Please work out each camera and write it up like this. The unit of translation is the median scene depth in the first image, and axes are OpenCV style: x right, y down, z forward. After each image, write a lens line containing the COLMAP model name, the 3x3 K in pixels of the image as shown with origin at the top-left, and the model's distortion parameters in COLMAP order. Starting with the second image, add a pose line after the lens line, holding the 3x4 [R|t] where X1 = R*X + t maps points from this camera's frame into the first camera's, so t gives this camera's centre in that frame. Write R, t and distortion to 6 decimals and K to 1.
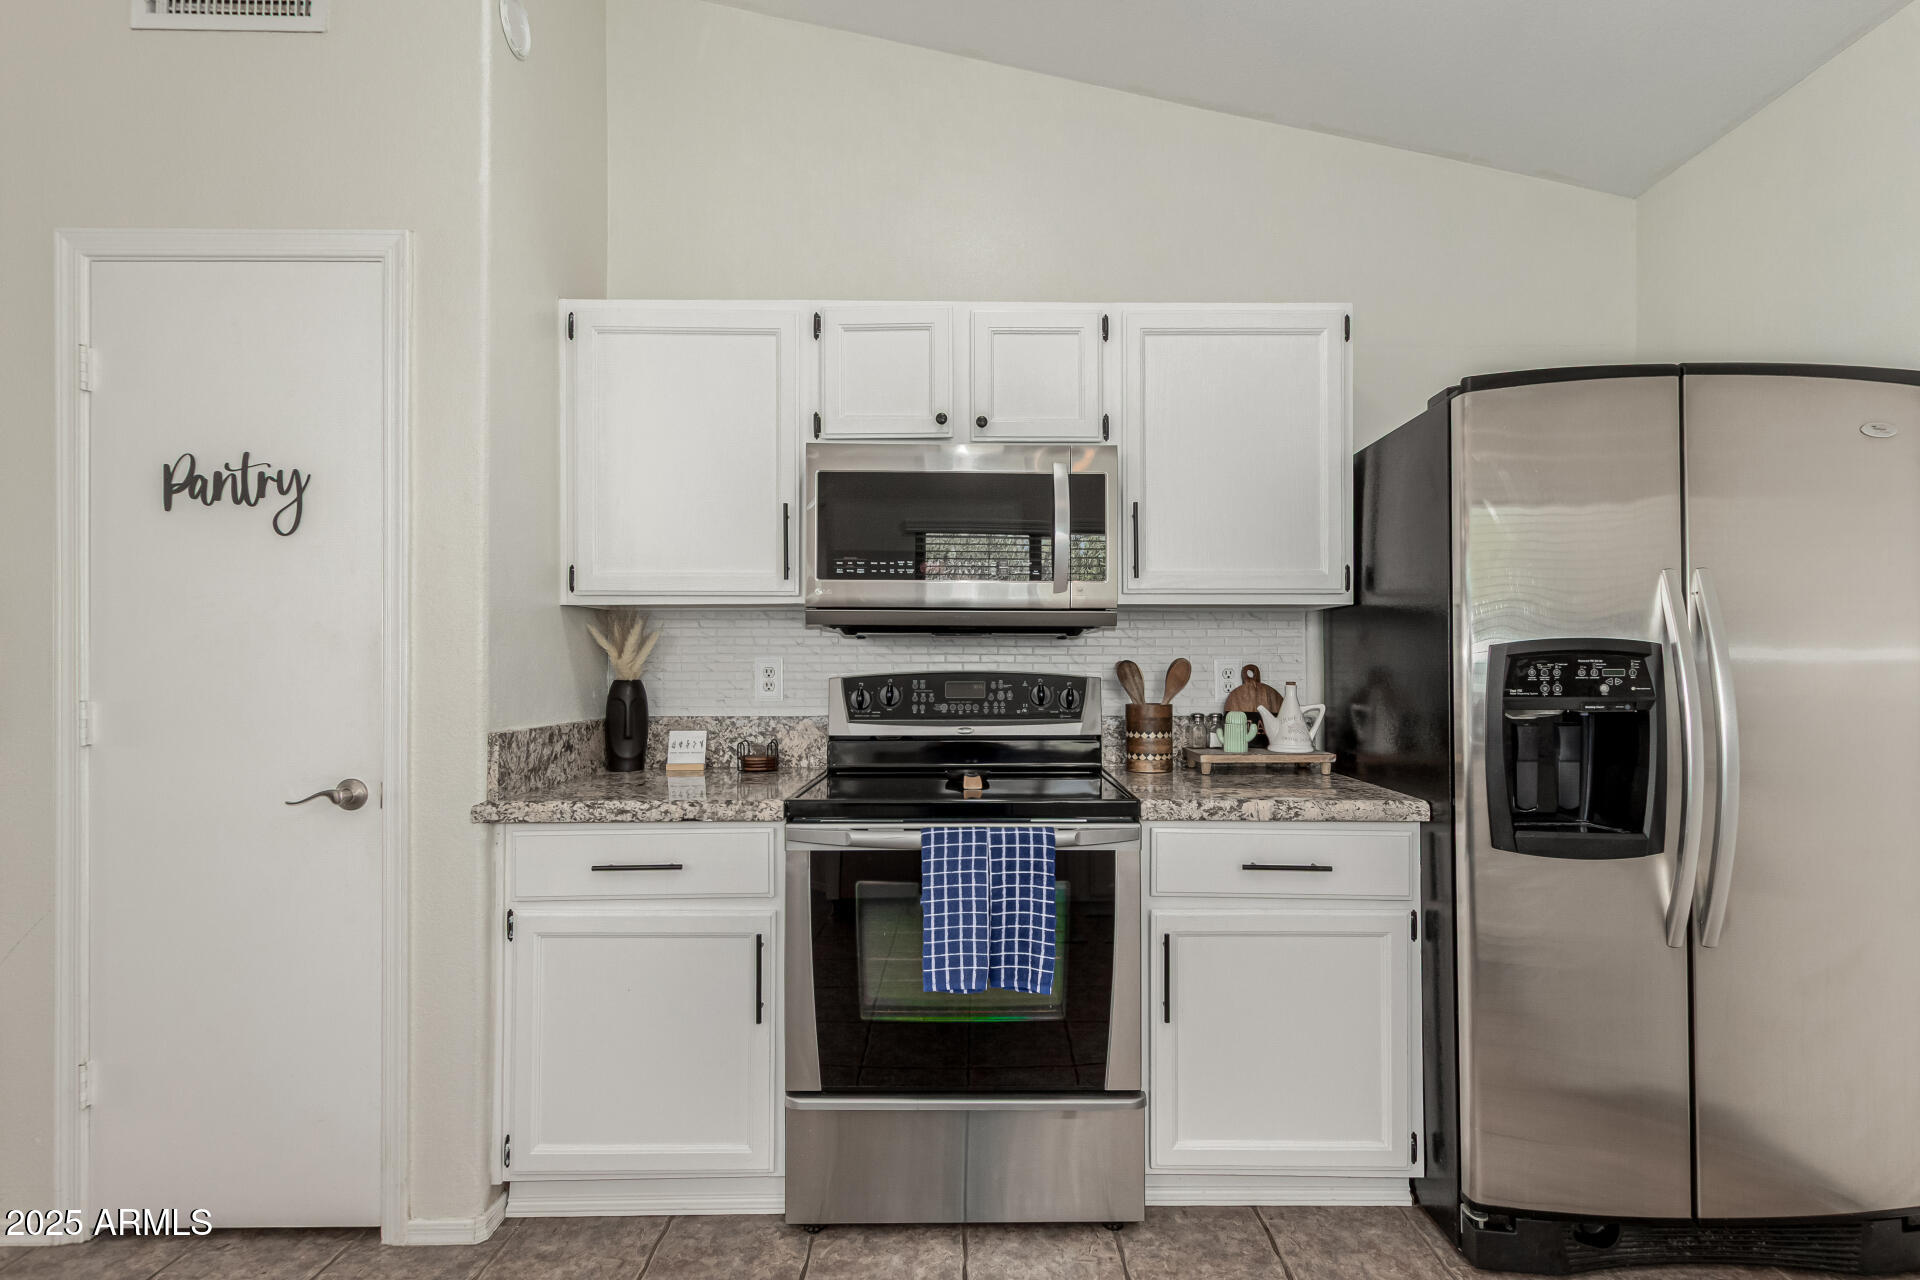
lens RADIAL K [[885.5, 0, 957.6], [0, 885.5, 661.5], [0, 0, 1]] dist [0.006406, -0.002273]
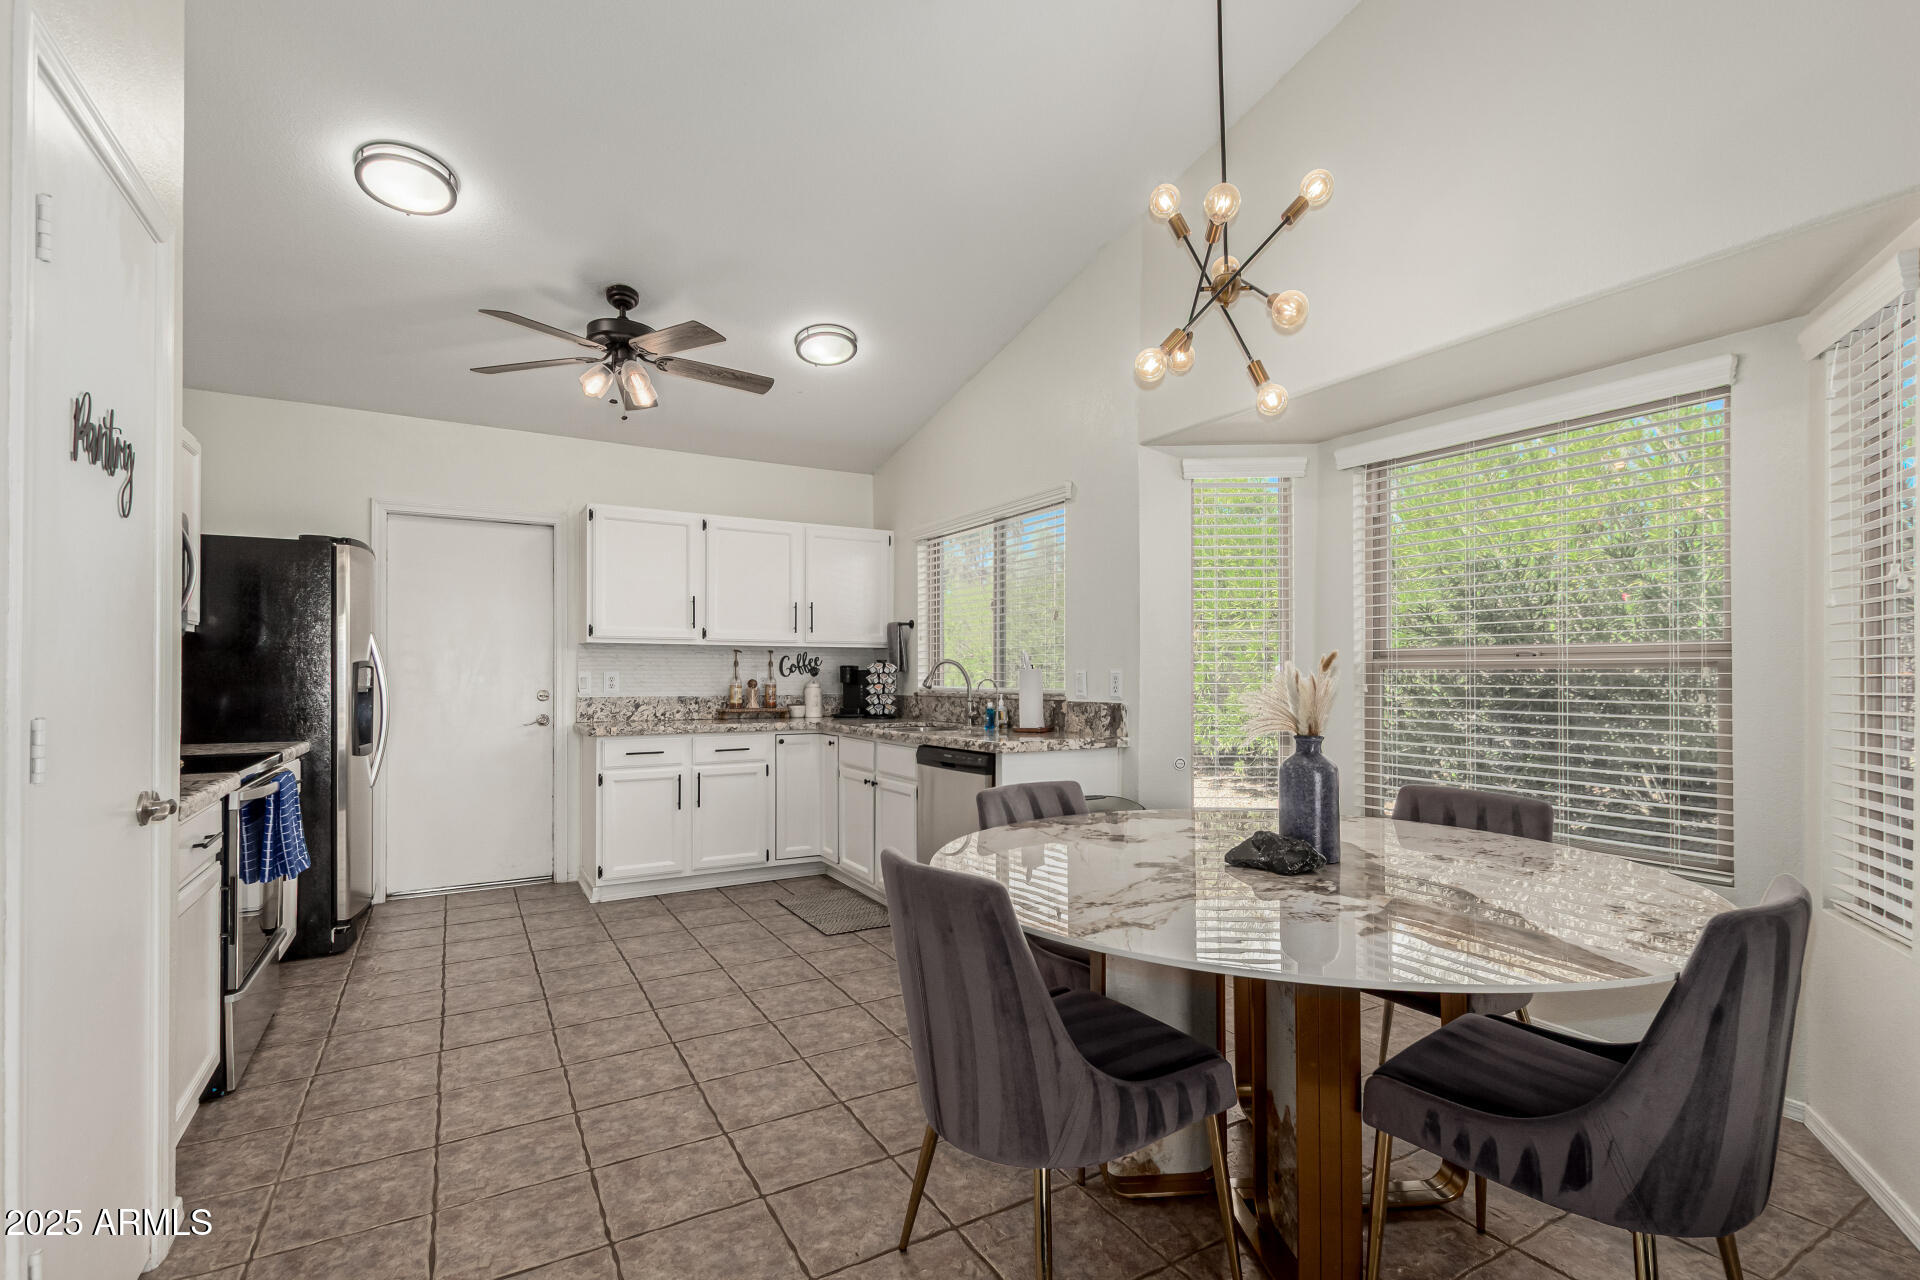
lens RADIAL K [[885.5, 0, 971.6], [0, 885.5, 666.1], [0, 0, 1]] dist [0.006406, -0.002273]
pose [[-0.494463, 0.007153, 0.869169, -1.892523], [-0.009580, 0.999861, -0.013678, 0.005466], [-0.869146, -0.015090, -0.494326, 0.703978]]
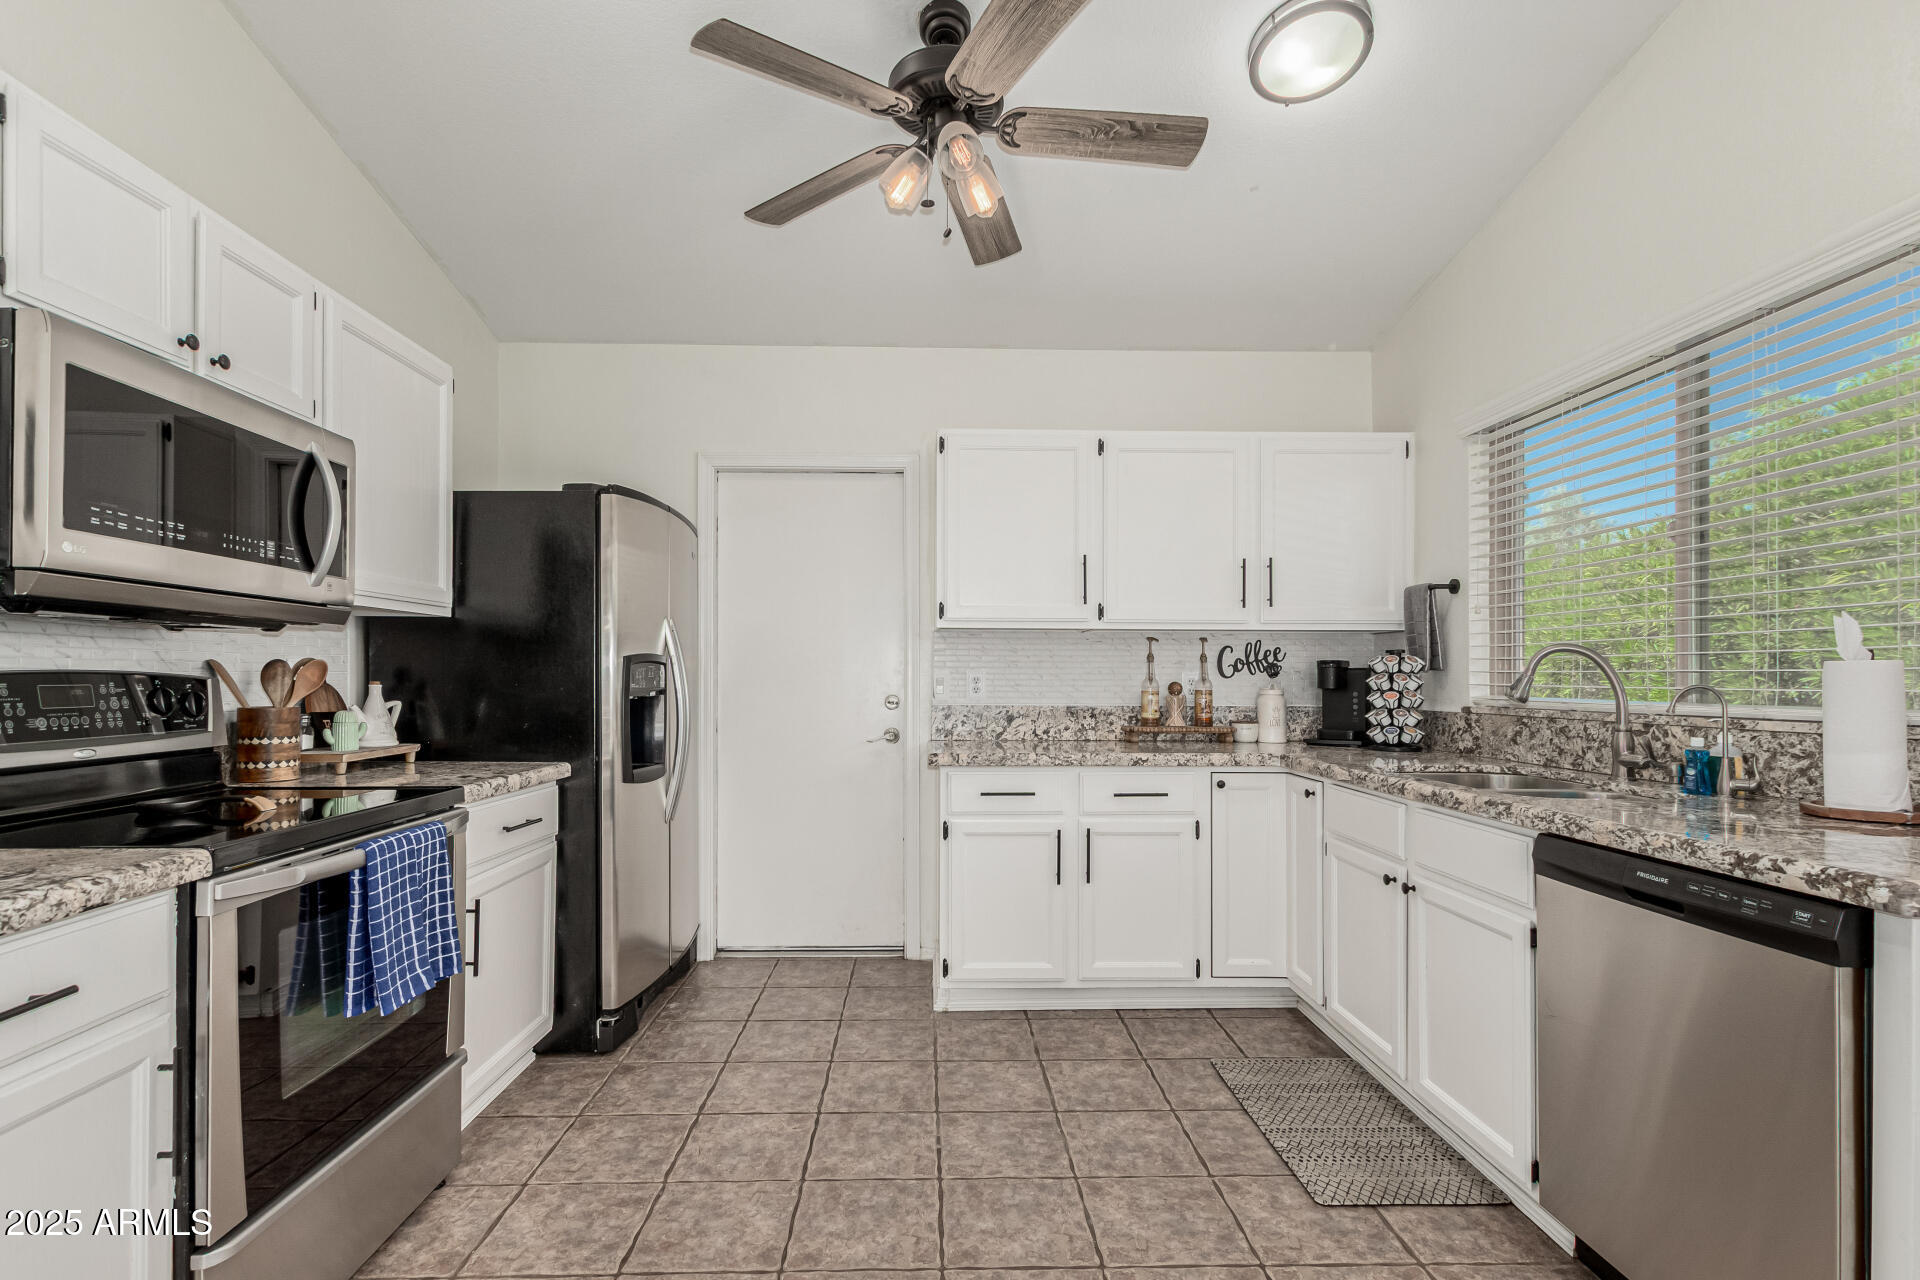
lens RADIAL K [[885.5, 0, 947.0], [0, 885.5, 671.1], [0, 0, 1]] dist [0.006406, -0.002273]
pose [[-0.009357, 0.005179, 0.999943, -0.920662], [-0.012789, 0.999904, -0.005298, 0.008569], [-0.999874, -0.012838, -0.009289, 0.402633]]
